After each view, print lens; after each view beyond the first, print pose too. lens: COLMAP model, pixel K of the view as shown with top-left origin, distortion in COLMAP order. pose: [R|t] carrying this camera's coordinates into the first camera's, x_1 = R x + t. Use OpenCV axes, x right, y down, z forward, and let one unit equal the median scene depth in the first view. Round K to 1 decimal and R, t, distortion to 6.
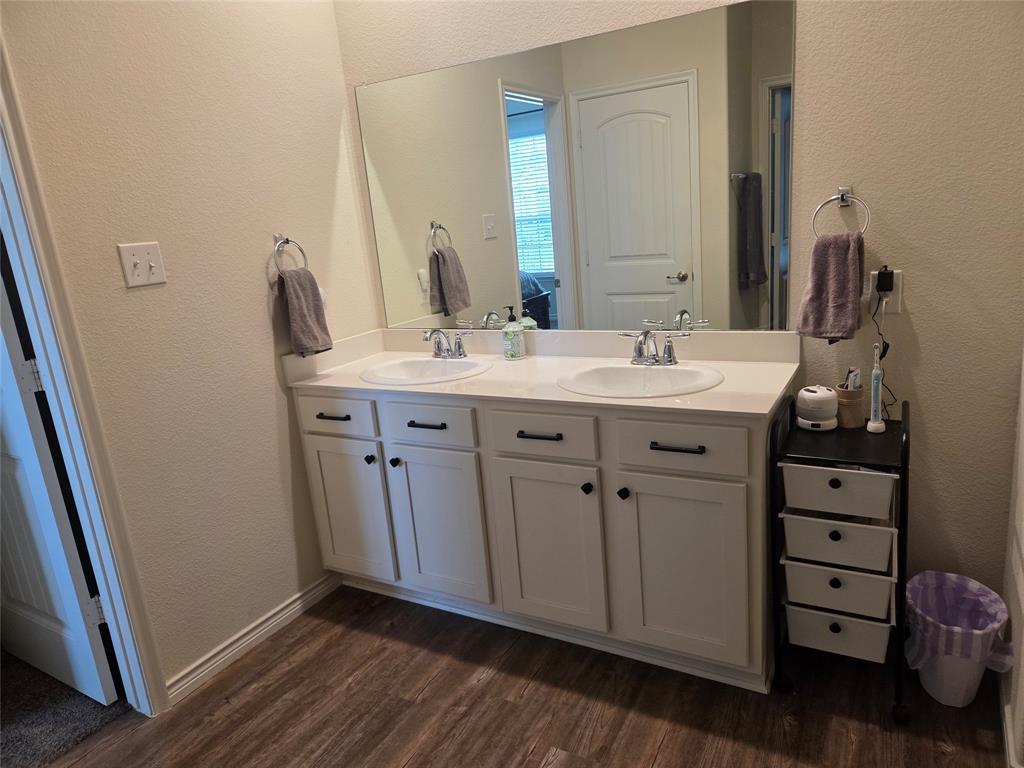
lens RADIAL K [[686.6, 0, 512.0], [0, 686.6, 384.0], [0, 0, 1]] dist [0.056882, -0.053509]
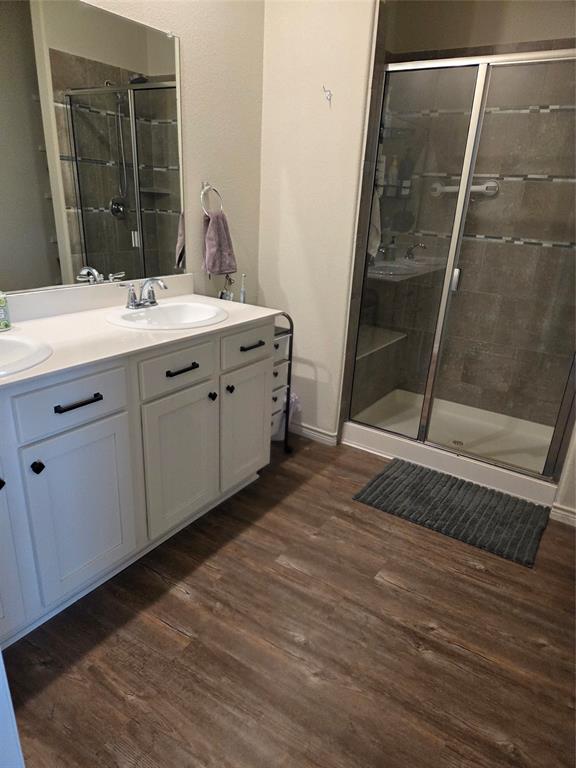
lens RADIAL K [[517.5, 0, 288.0], [0, 517.5, 384.0], [0, 0, 1]] dist [0.055220, -0.052969]
pose [[0.073035, -0.256756, 0.963713, -0.816530], [0.197750, 0.950836, 0.238339, -0.078310], [-0.977528, 0.173167, 0.120218, 0.704698]]
